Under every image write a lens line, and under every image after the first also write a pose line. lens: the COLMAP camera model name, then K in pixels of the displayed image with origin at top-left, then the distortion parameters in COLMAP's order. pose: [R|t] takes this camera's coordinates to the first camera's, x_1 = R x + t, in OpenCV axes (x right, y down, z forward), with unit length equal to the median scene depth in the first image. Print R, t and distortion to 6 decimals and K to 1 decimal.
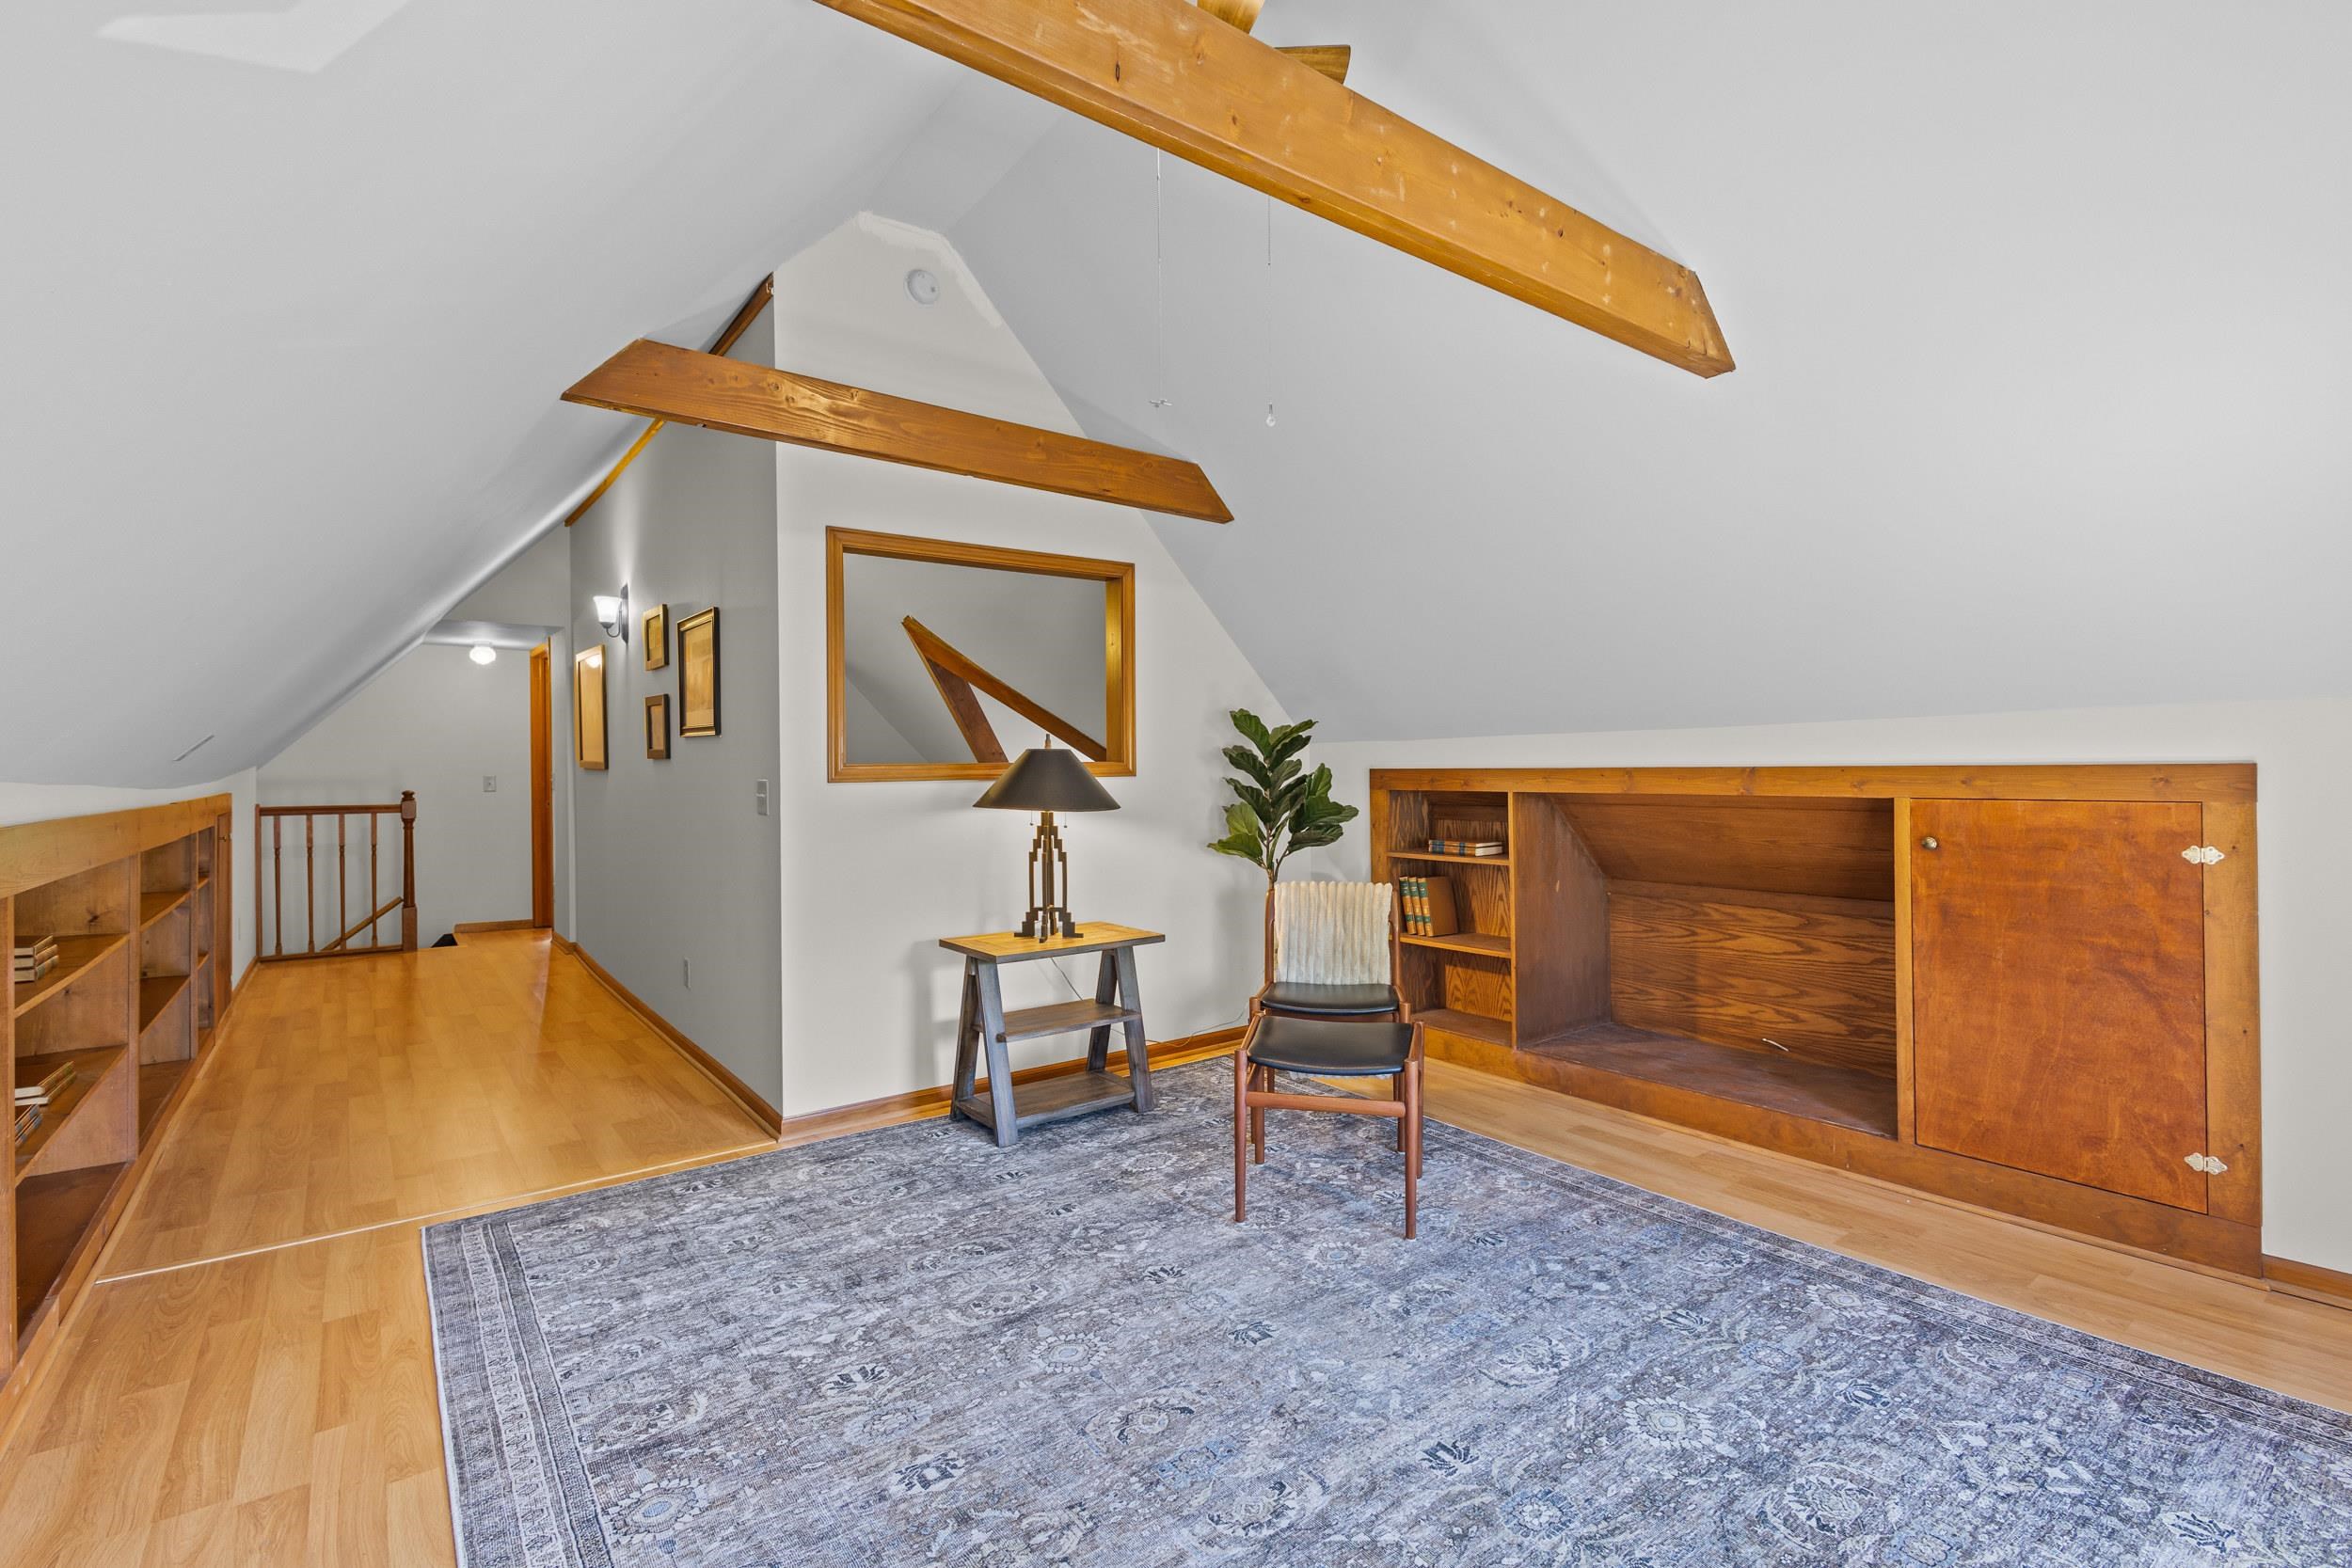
lens RADIAL K [[1078.1, 0, 1174.3], [0, 1078.1, 768.4], [0, 0, 1]] dist [0.009338, -0.002099]
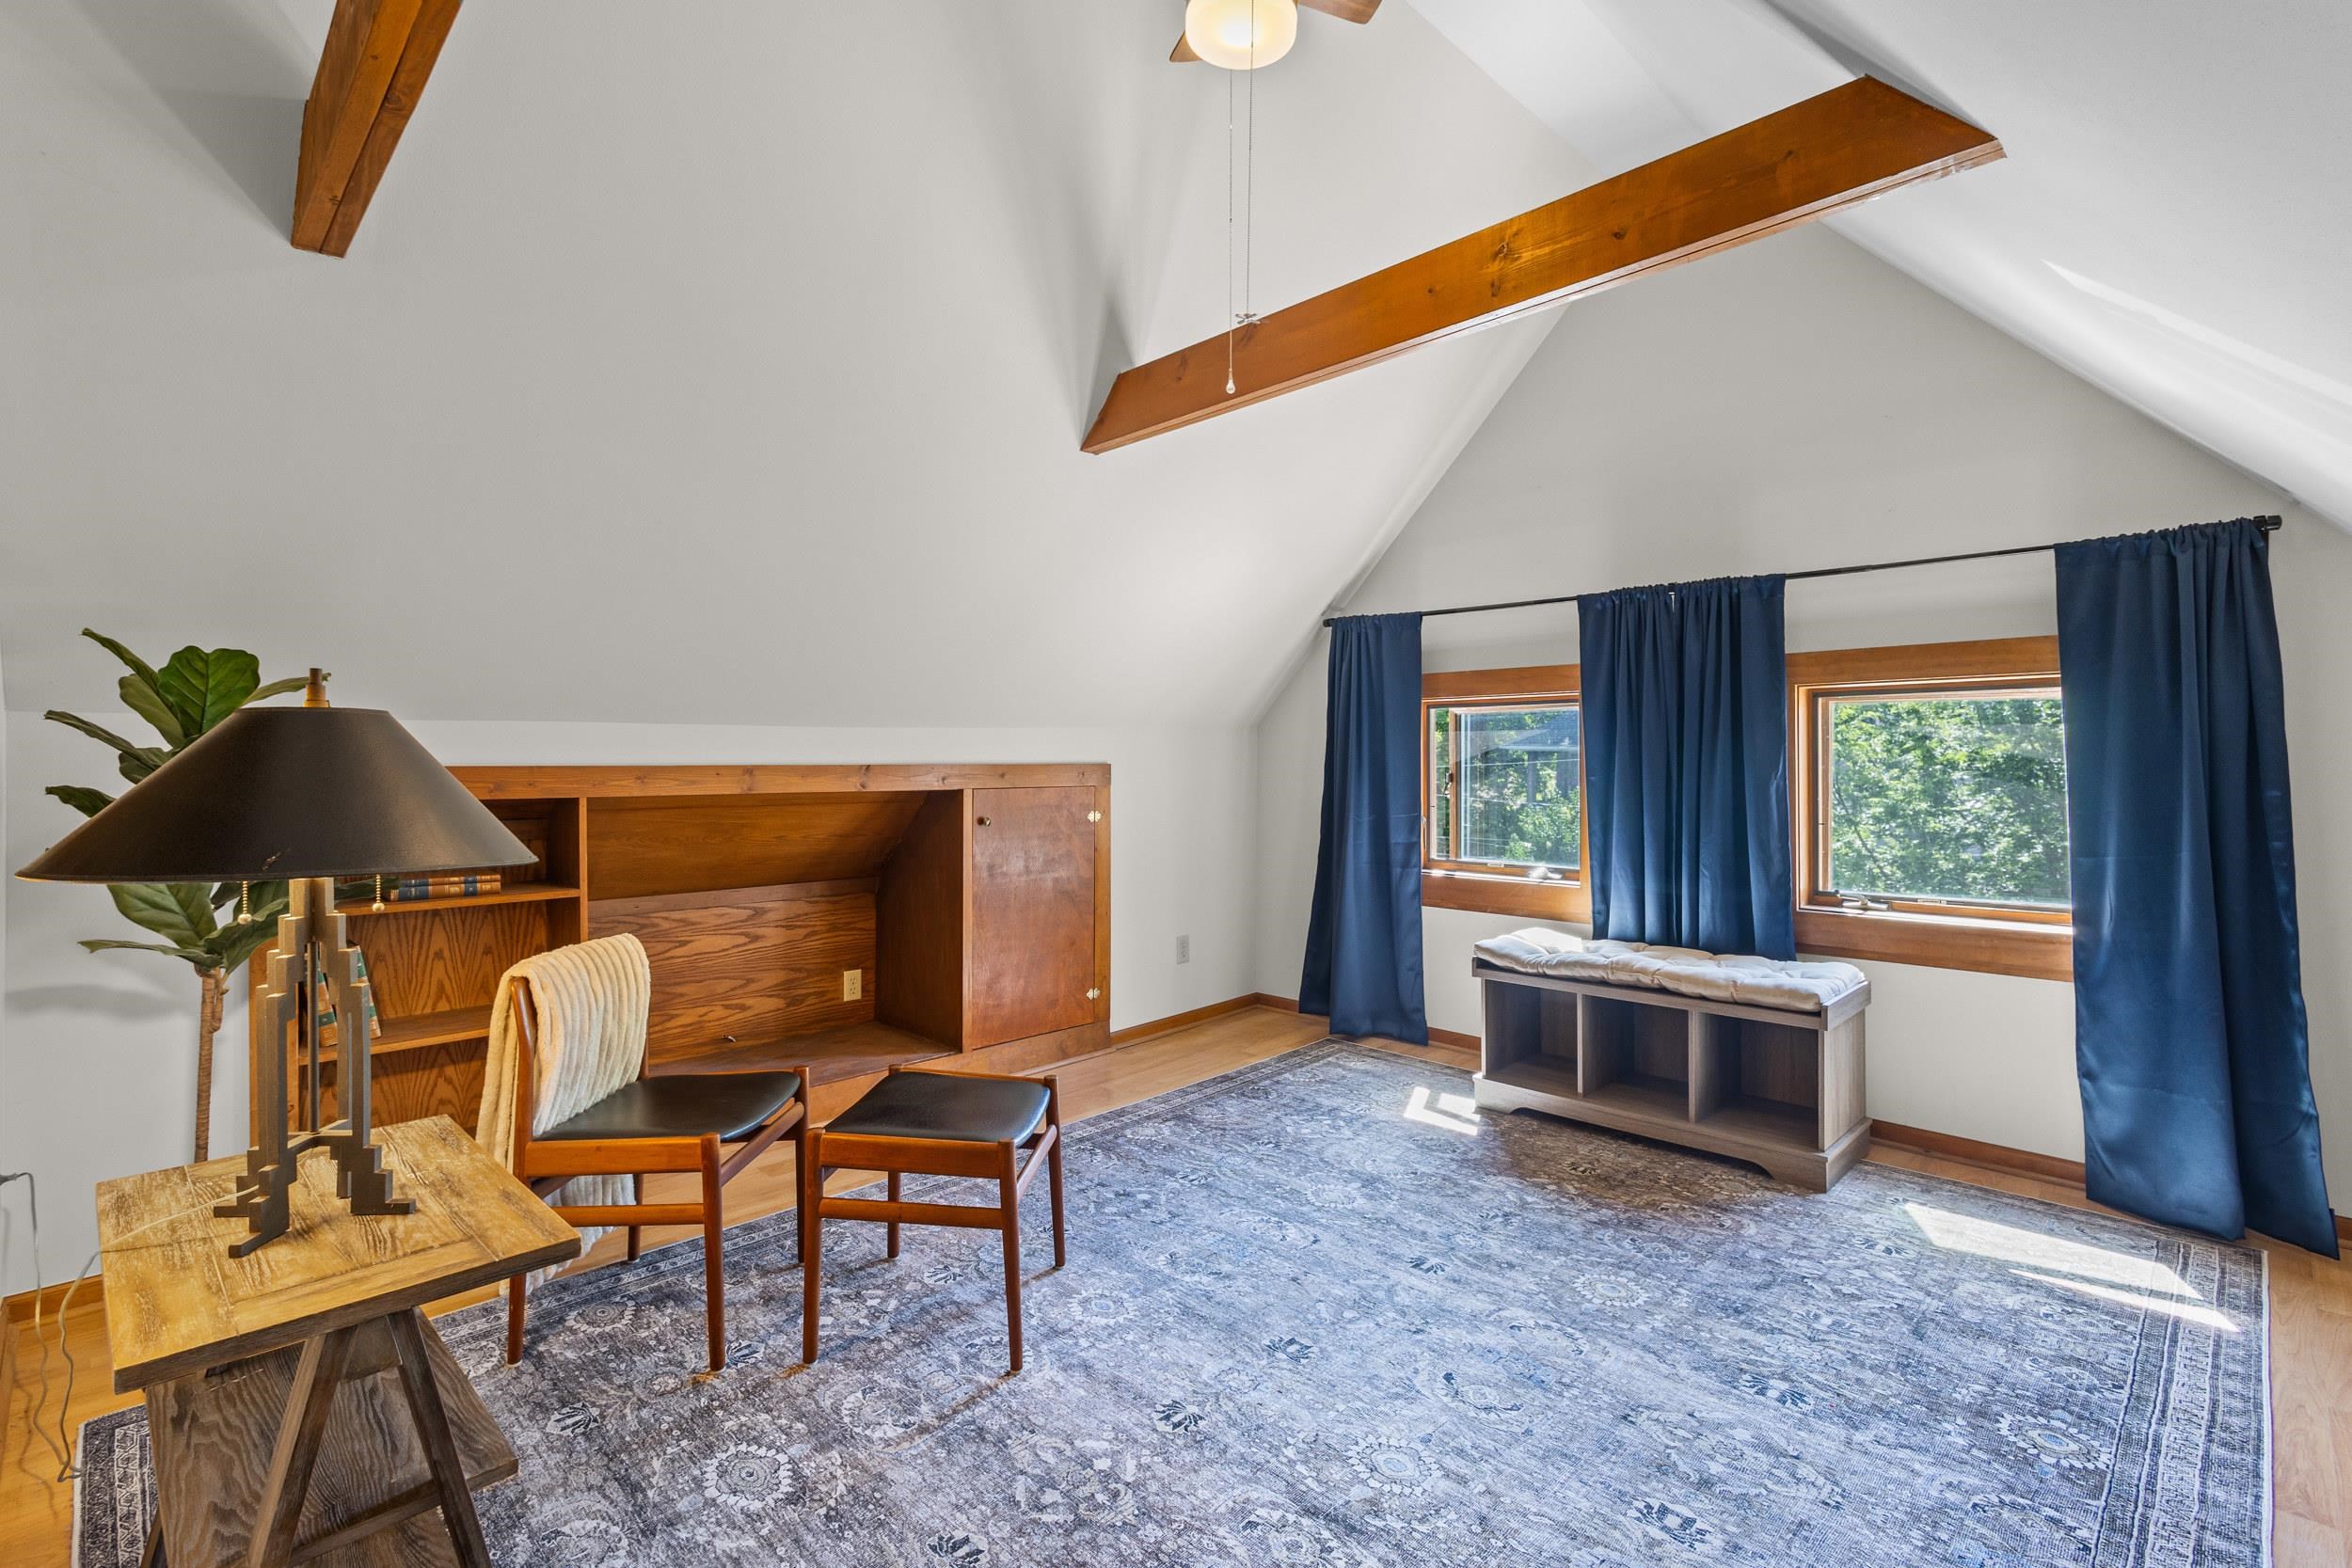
lens RADIAL K [[1078.1, 0, 1170.9], [0, 1078.1, 768.0], [0, 0, 1]] dist [0.009338, -0.002099]
pose [[-0.148197, 0.005484, 0.988943, -0.770726], [0.004653, 0.999977, -0.004848, 0.011465], [-0.988947, 0.003883, -0.148219, 1.115644]]
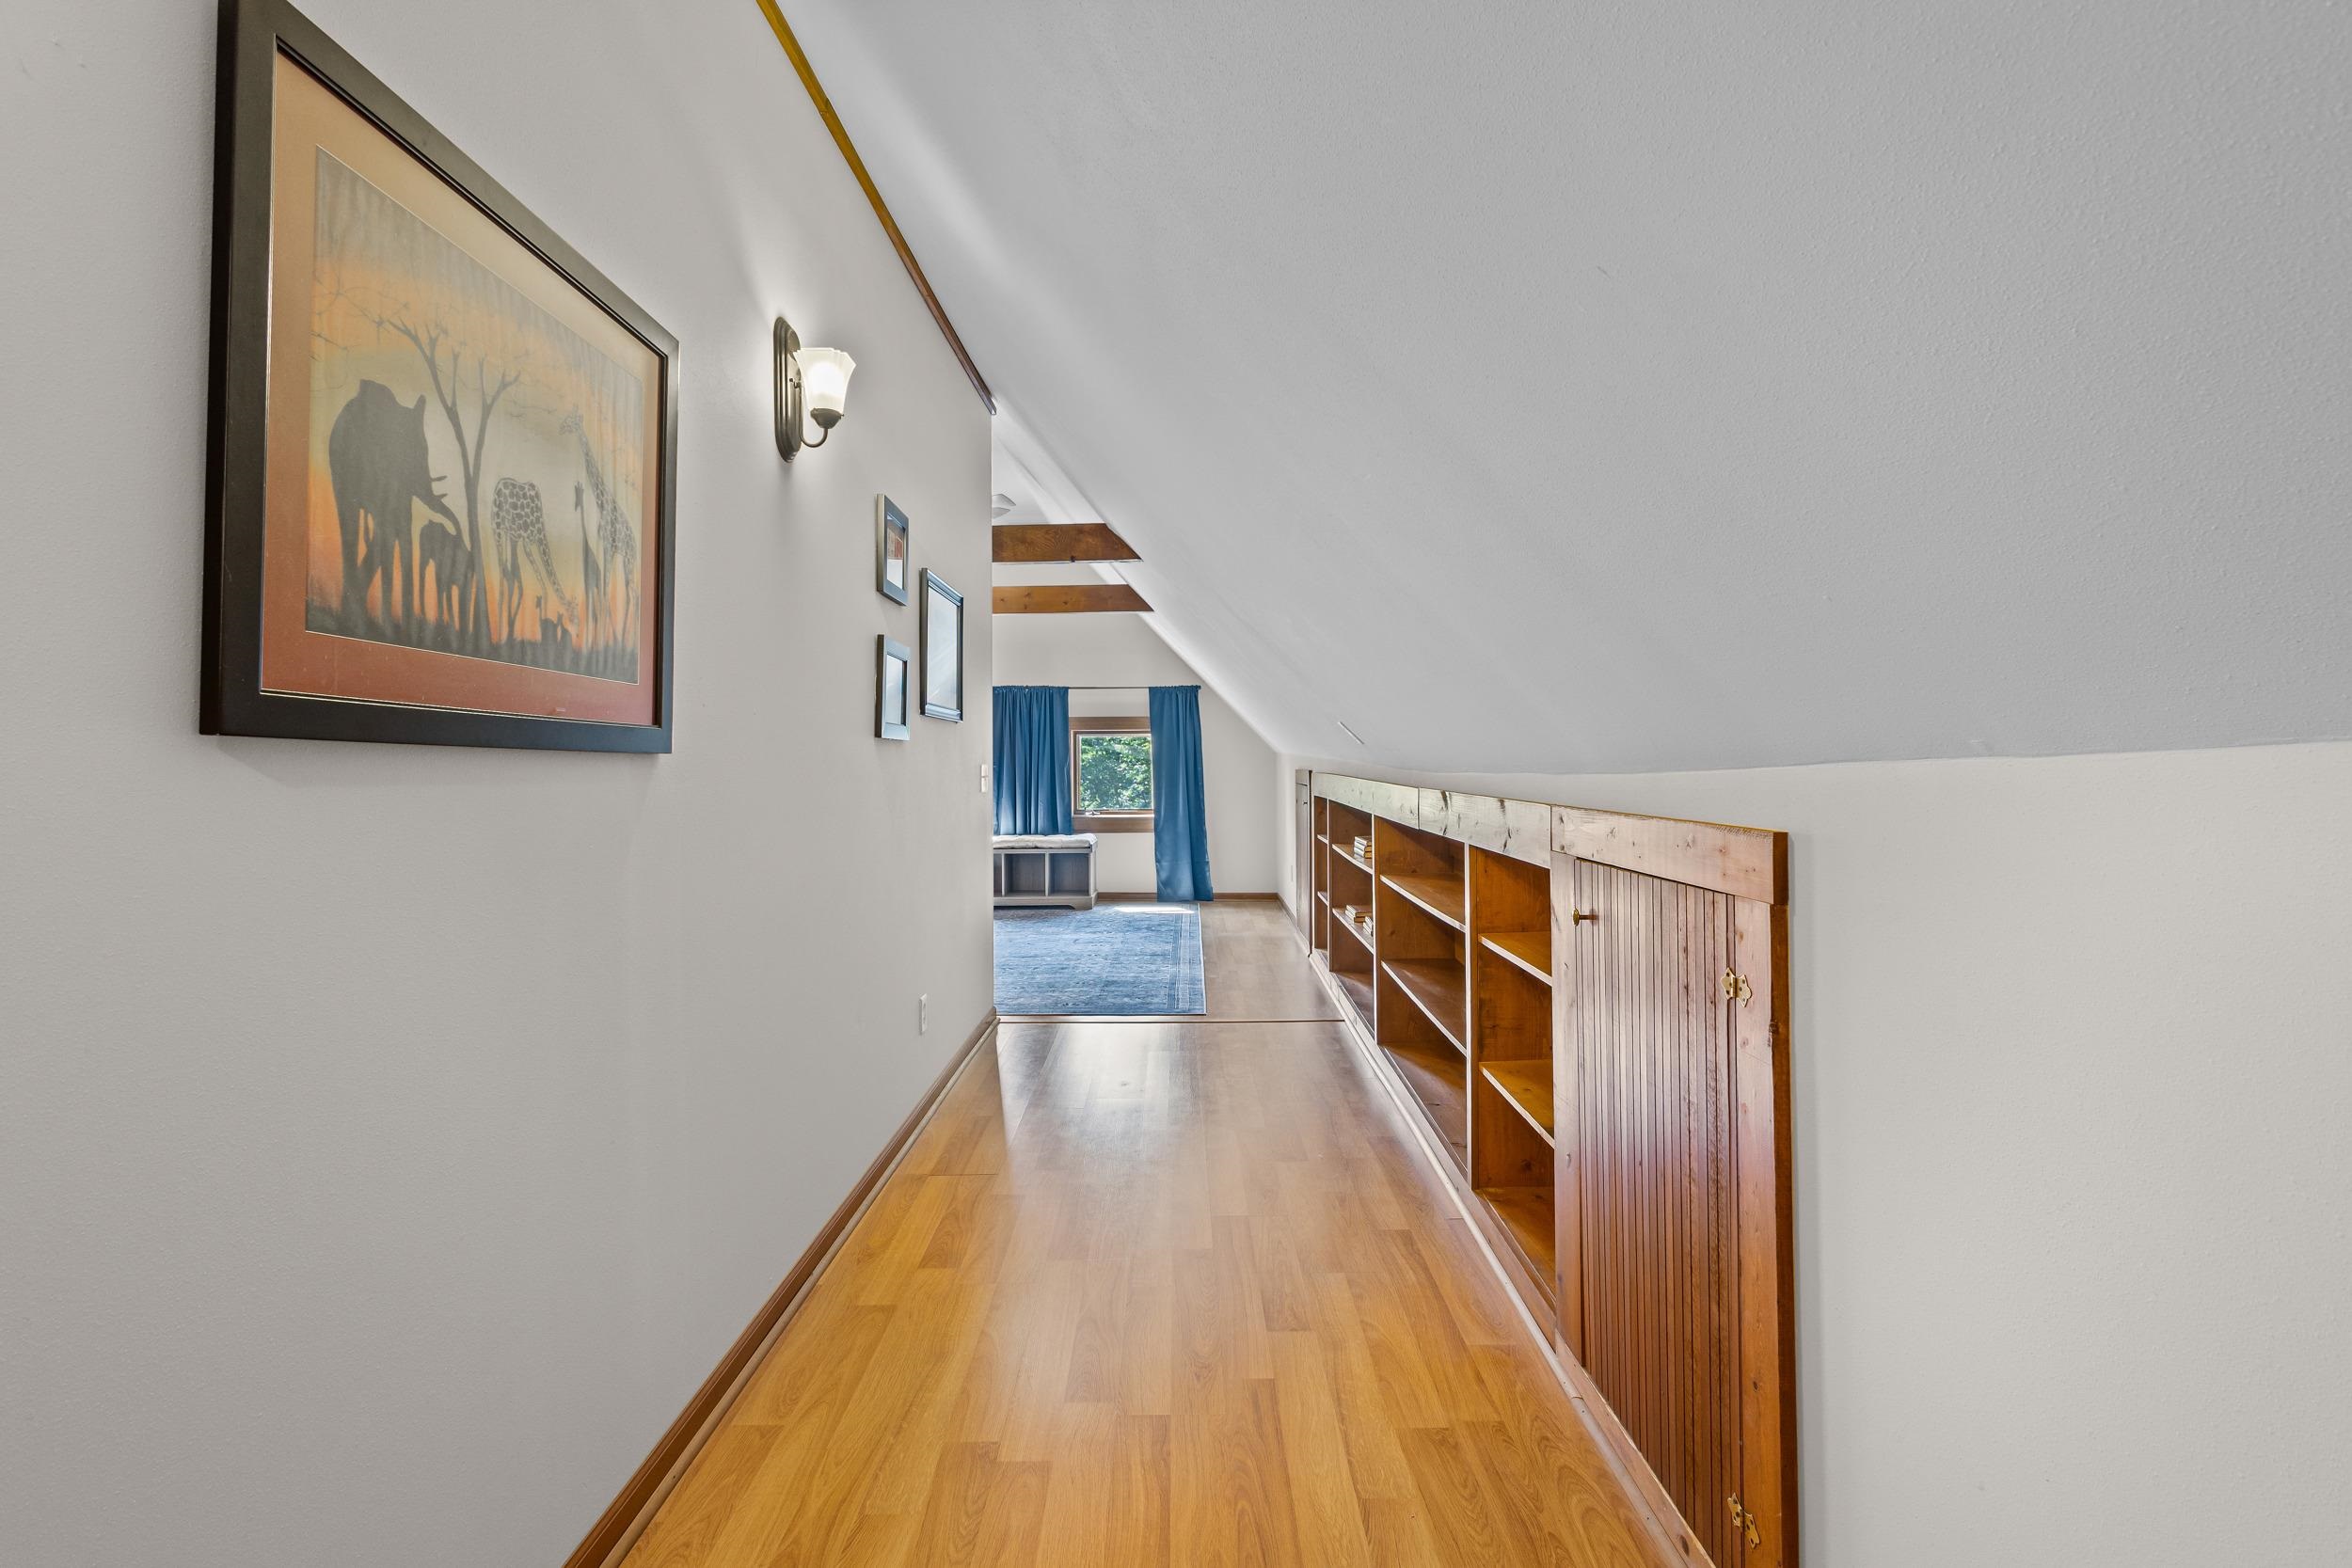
lens RADIAL K [[1078.1, 0, 1175.7], [0, 1078.1, 773.0], [0, 0, 1]] dist [0.009338, -0.002099]
pose [[-0.799226, 0.008707, 0.600968, -1.668575], [0.012468, 0.999920, 0.002095, 0.036083], [-0.600902, 0.009168, -0.799270, 2.382371]]
